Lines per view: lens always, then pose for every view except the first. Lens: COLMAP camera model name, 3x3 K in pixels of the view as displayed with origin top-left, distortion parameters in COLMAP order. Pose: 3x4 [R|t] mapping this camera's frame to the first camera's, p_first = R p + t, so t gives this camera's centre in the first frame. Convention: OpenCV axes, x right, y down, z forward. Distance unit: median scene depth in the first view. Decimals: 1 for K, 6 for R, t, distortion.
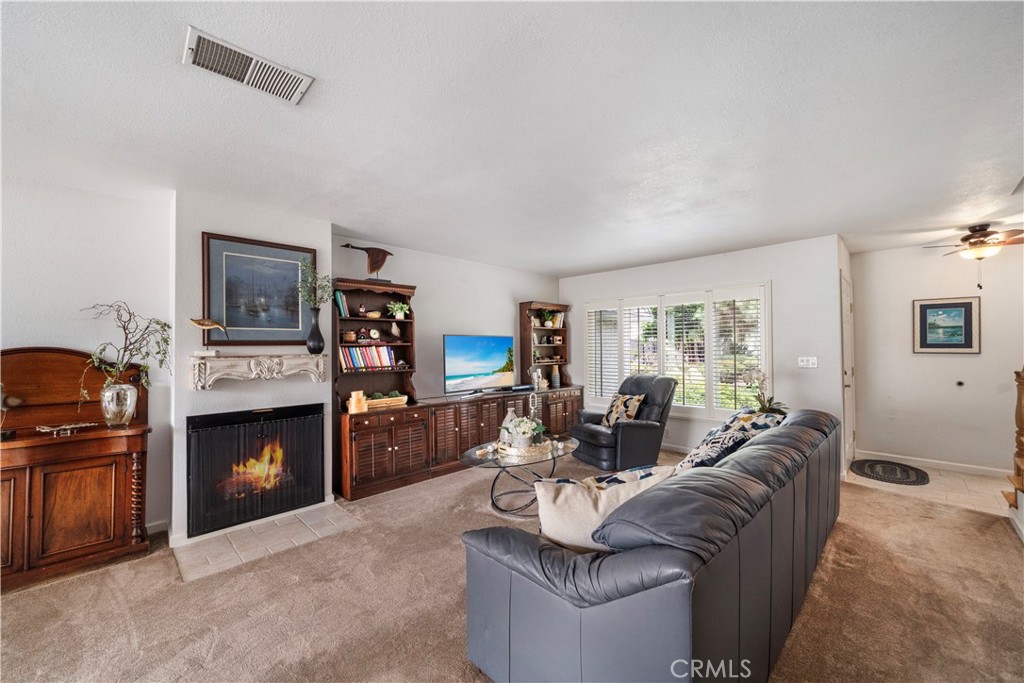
lens RADIAL K [[393.7, 0, 515.7], [0, 393.7, 345.1], [0, 0, 1]] dist [-0.010273, 0.000153]
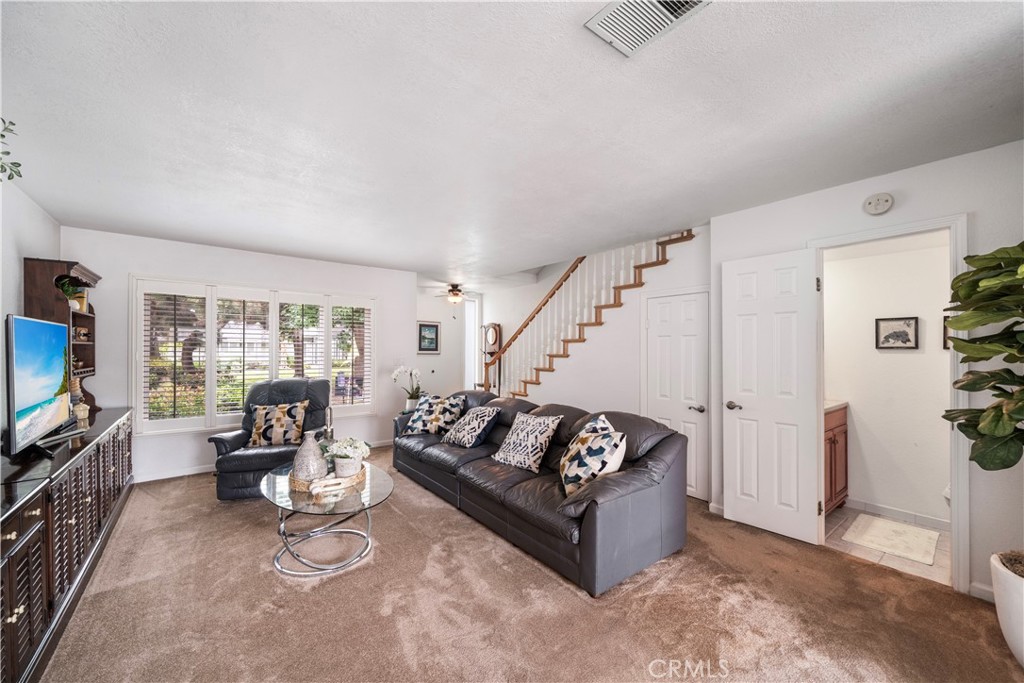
lens RADIAL K [[393.7, 0, 515.7], [0, 393.7, 345.1], [0, 0, 1]] dist [-0.010273, 0.000153]
pose [[0.108233, 0.018081, 0.993961, -0.542894], [-0.014124, 0.999762, -0.016649, 0.005399], [-0.994025, -0.012237, 0.108462, 0.427189]]
